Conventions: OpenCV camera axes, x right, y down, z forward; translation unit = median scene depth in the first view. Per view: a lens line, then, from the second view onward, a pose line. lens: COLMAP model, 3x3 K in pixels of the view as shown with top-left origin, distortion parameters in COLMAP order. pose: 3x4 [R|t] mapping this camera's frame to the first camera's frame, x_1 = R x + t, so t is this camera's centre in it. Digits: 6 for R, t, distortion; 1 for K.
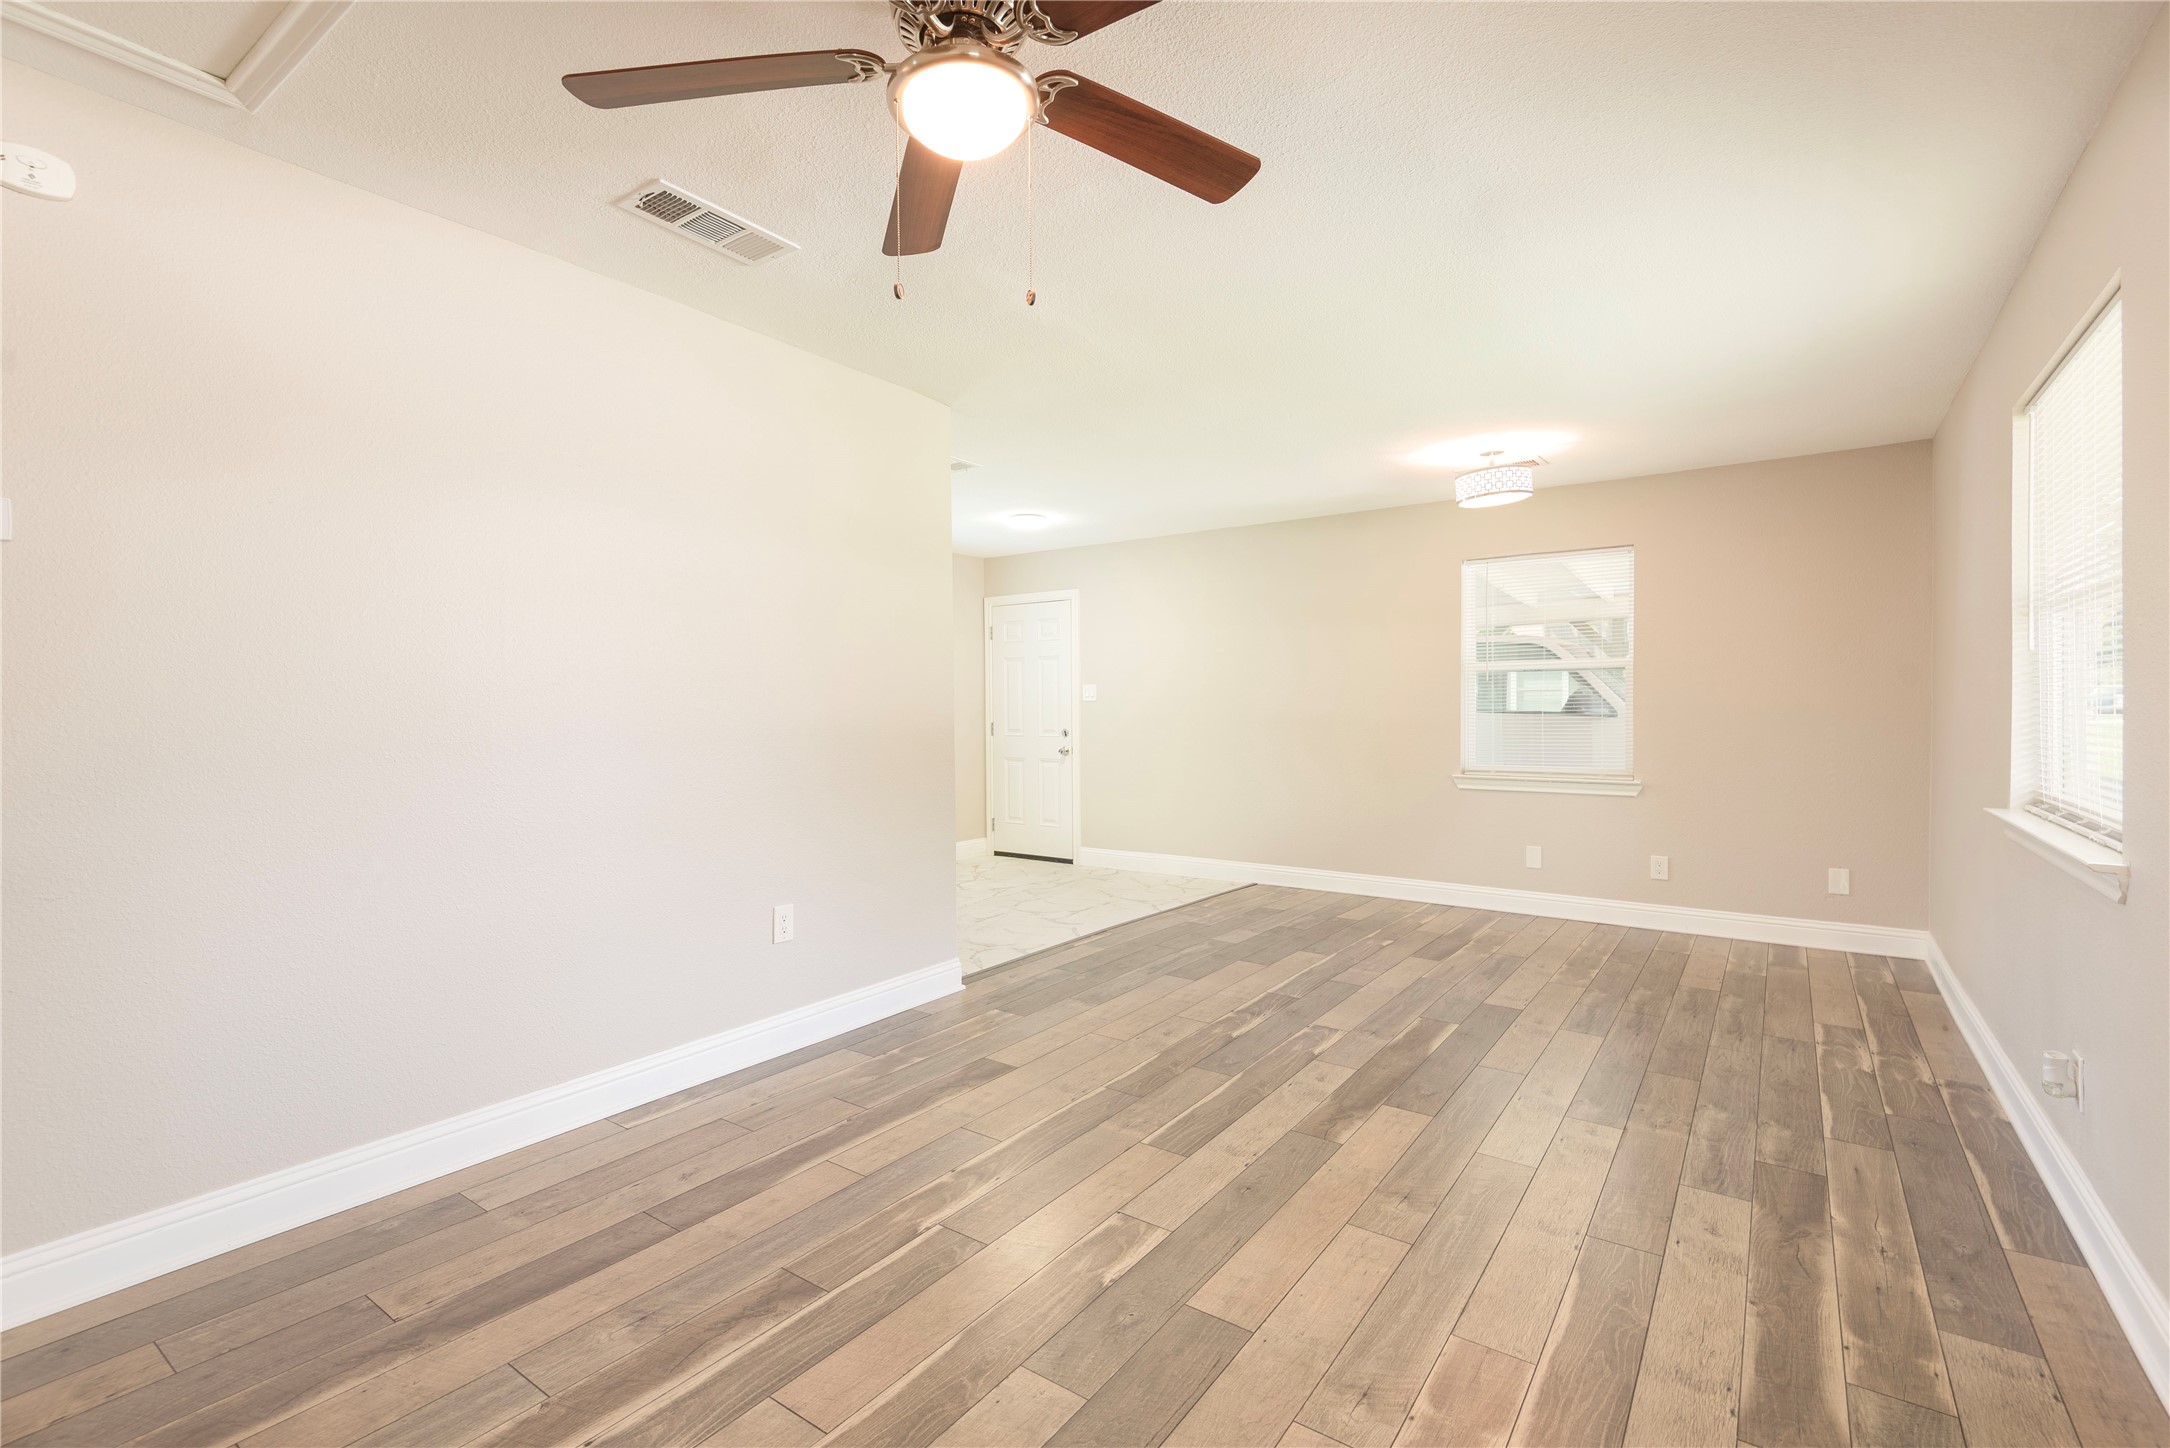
lens RADIAL K [[975.8, 0, 1083.0], [0, 975.8, 718.2], [0, 0, 1]] dist [0.025100, -0.015721]
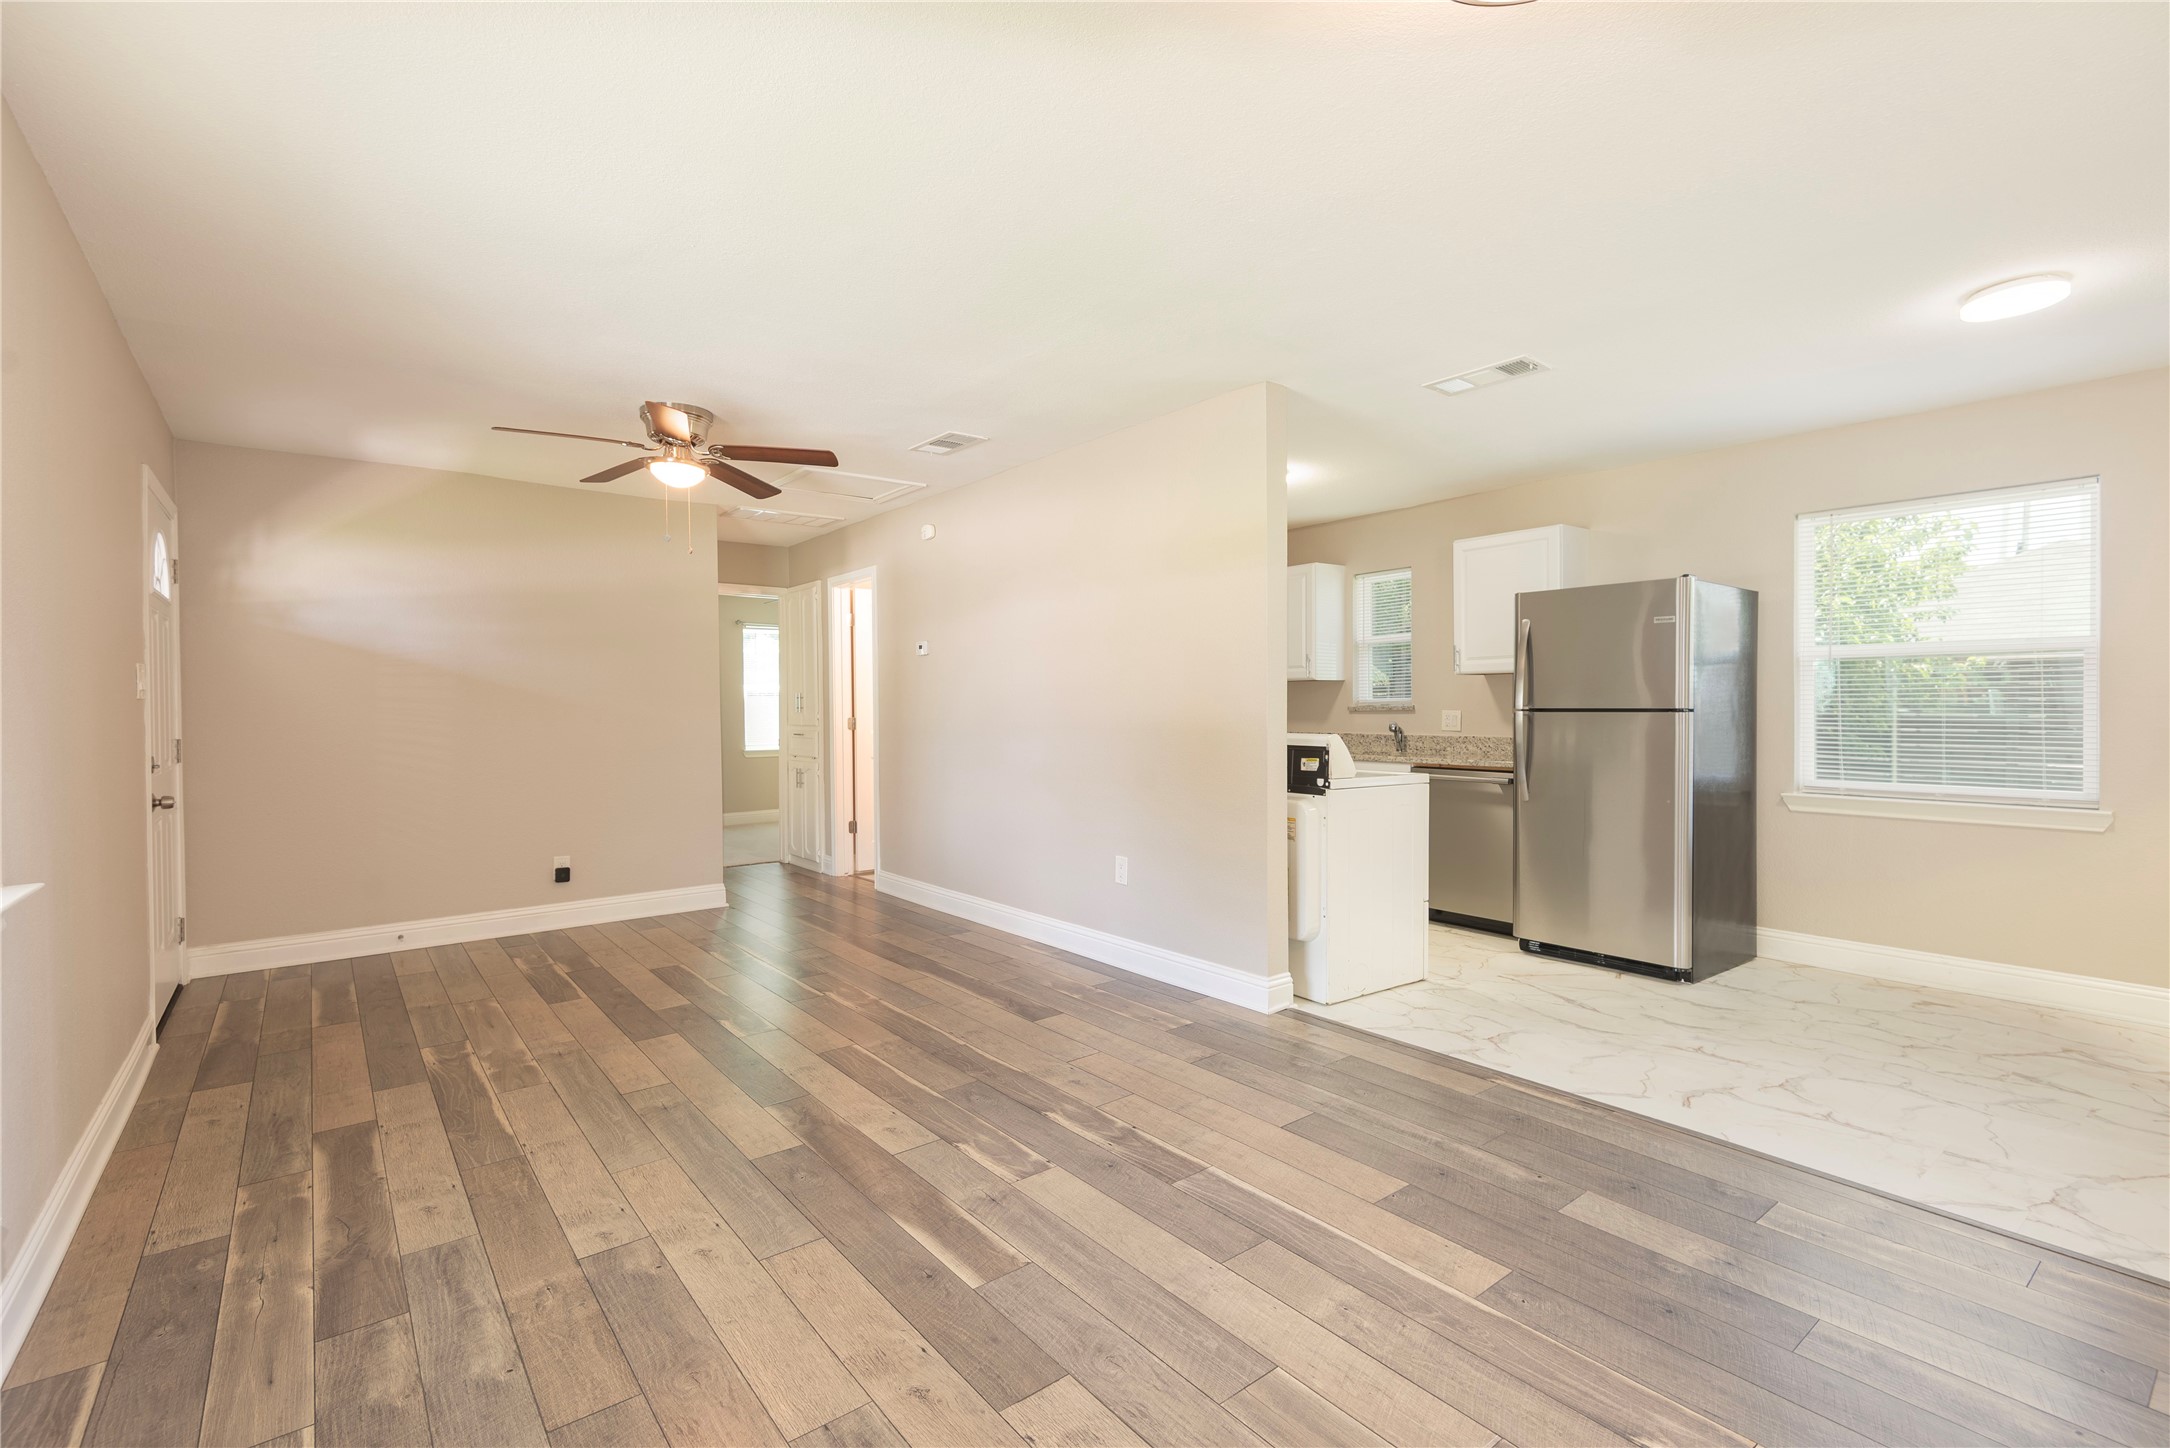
lens RADIAL K [[975.8, 0, 1079.4], [0, 975.8, 719.4], [0, 0, 1]] dist [0.025100, -0.015721]
pose [[-0.284638, 0.018949, -0.958448, 1.059664], [-0.001821, 0.999792, 0.020307, -0.023014], [0.958633, 0.007526, -0.284544, 1.442139]]
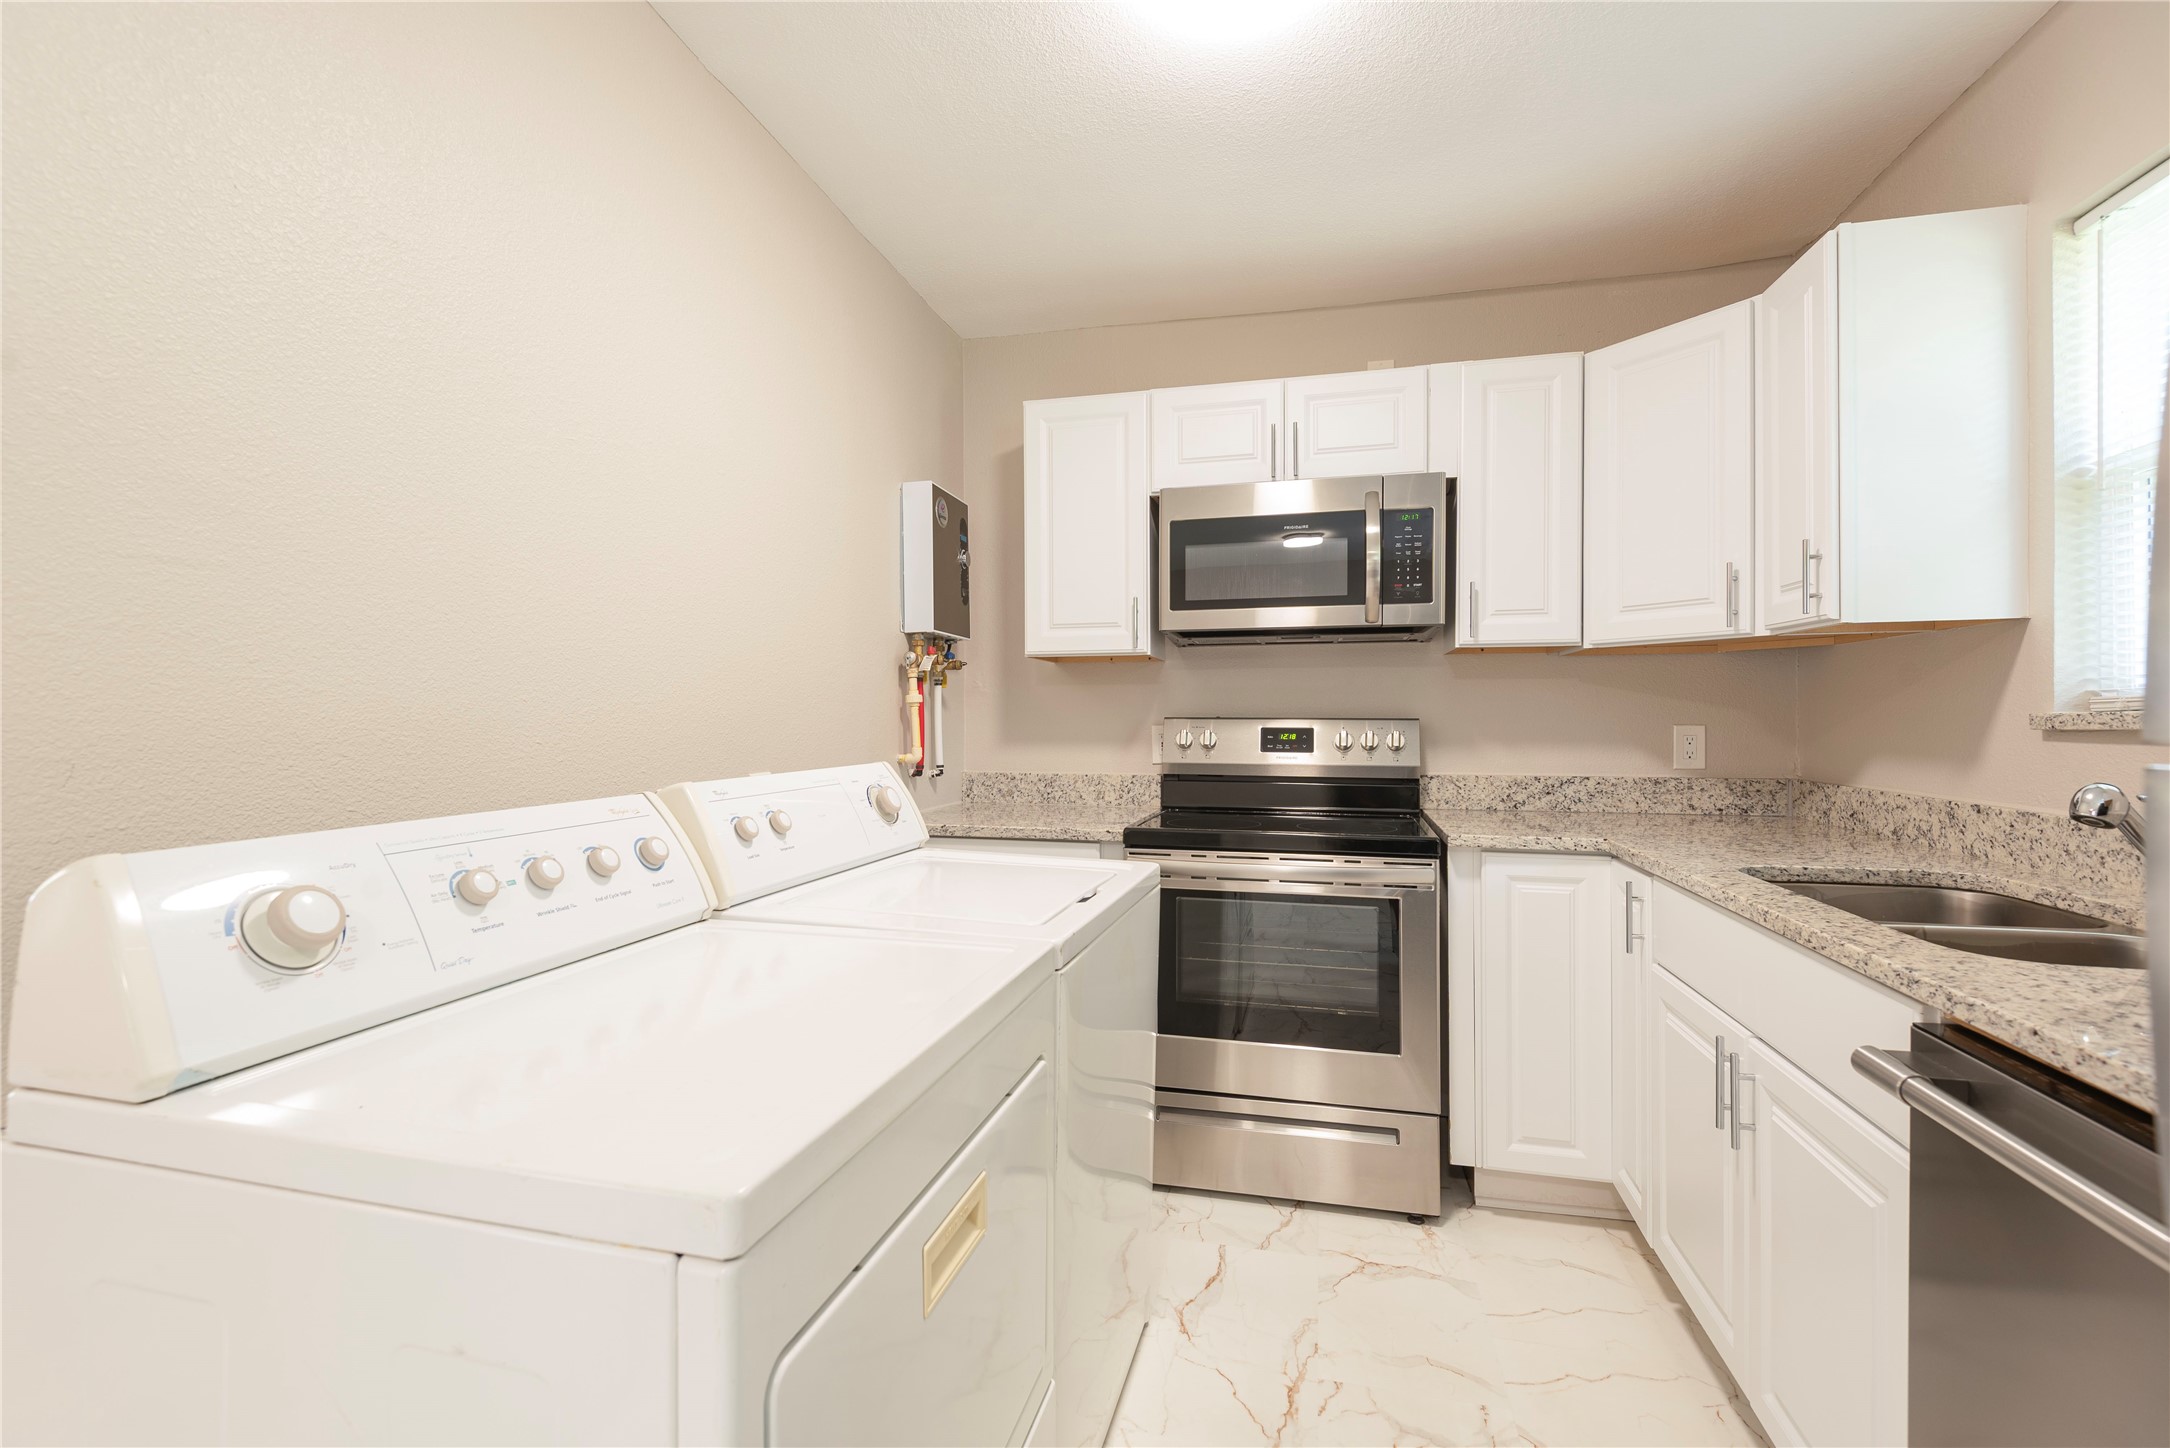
lens RADIAL K [[975.8, 0, 1077.2], [0, 975.8, 722.9], [0, 0, 1]] dist [0.025100, -0.015721]
pose [[-0.928317, 0.009881, -0.371658, -0.392491], [0.003638, 0.999840, 0.017496, -0.016403], [0.371772, 0.014889, -0.928205, 1.727376]]
